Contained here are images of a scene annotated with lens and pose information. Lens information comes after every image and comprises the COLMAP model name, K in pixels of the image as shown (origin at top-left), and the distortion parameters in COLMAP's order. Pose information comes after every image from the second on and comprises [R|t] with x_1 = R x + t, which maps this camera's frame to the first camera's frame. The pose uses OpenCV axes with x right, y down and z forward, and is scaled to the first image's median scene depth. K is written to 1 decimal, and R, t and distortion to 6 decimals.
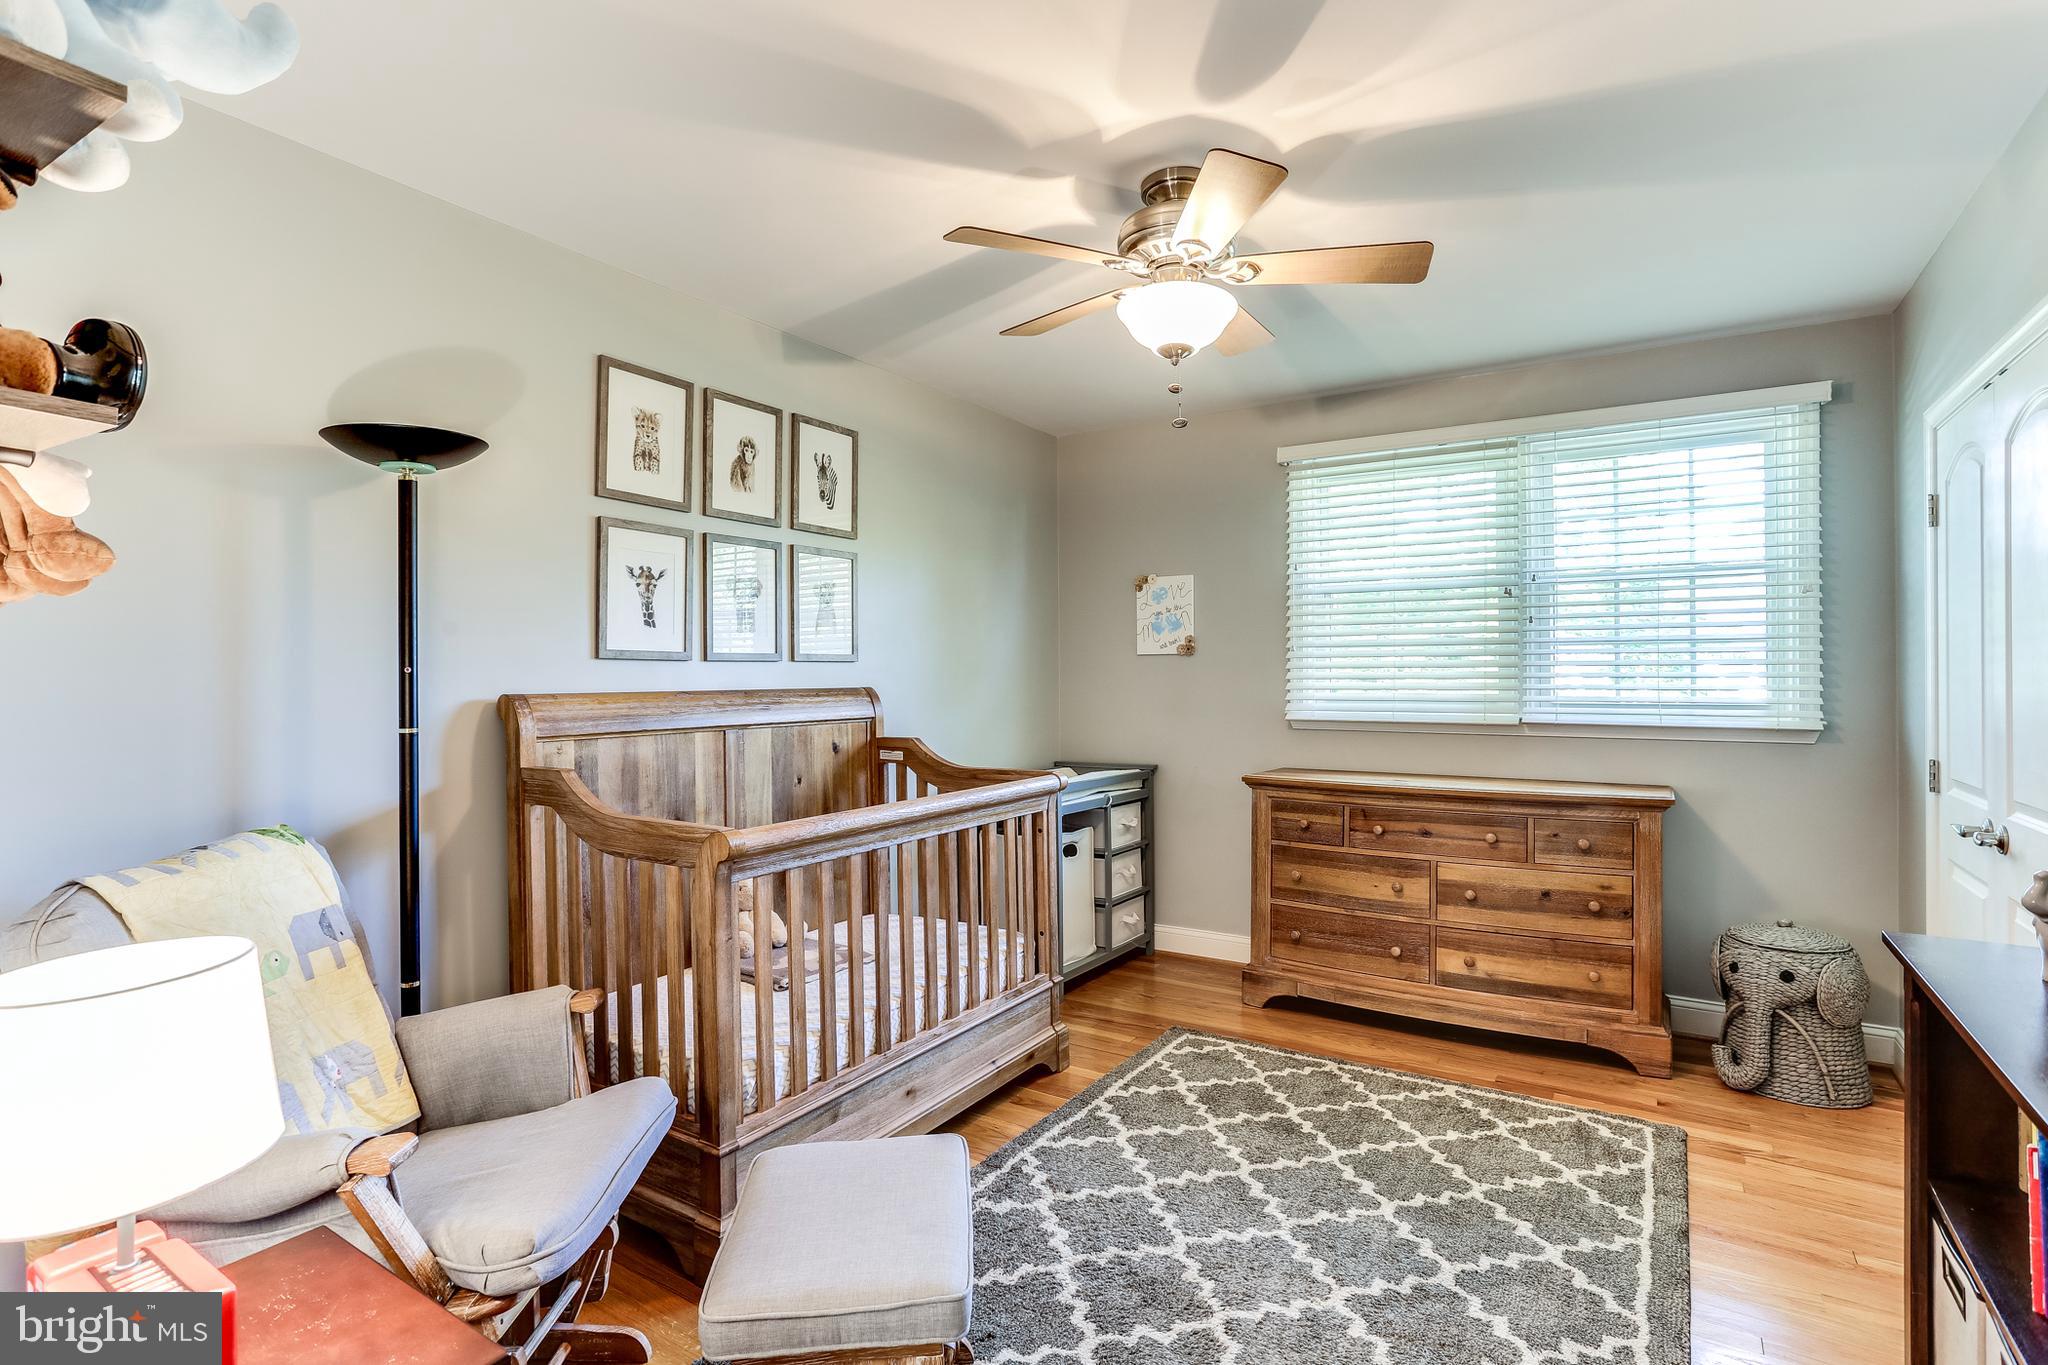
lens RADIAL K [[1004.7, 0, 1013.6], [0, 1004.7, 685.4], [0, 0, 1]] dist [-0.017184, 0.001980]
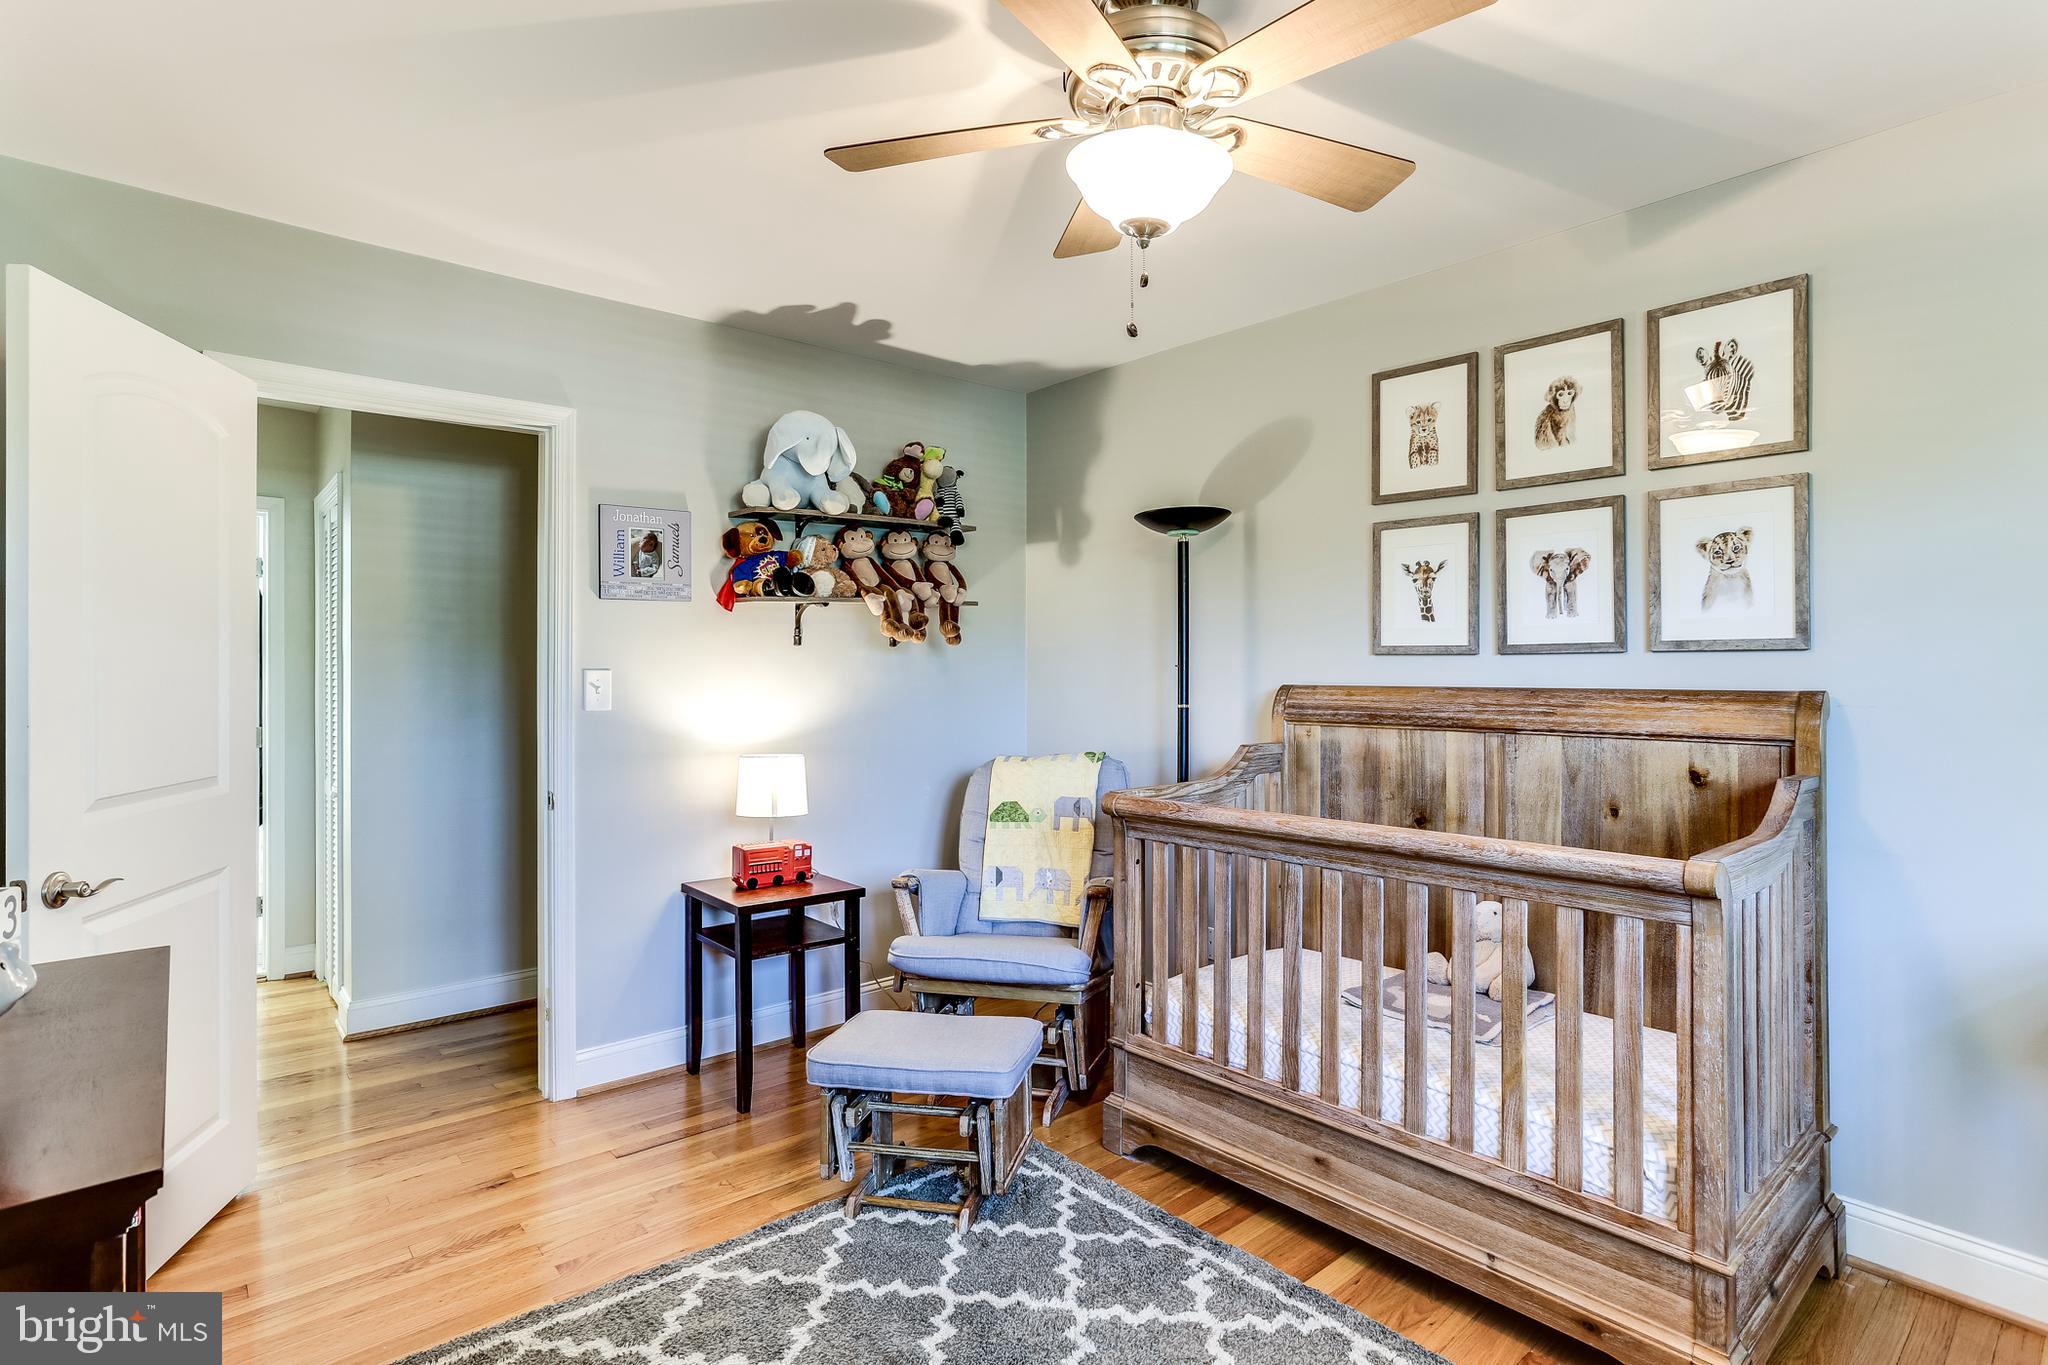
lens RADIAL K [[1004.7, 0, 1014.4], [0, 1004.7, 662.2], [0, 0, 1]] dist [-0.017184, 0.001980]
pose [[-0.275419, 0.011404, -0.961257, 0.706742], [0.001542, 0.999934, 0.011421, -0.029630], [0.961323, 0.001664, -0.275419, 0.881903]]
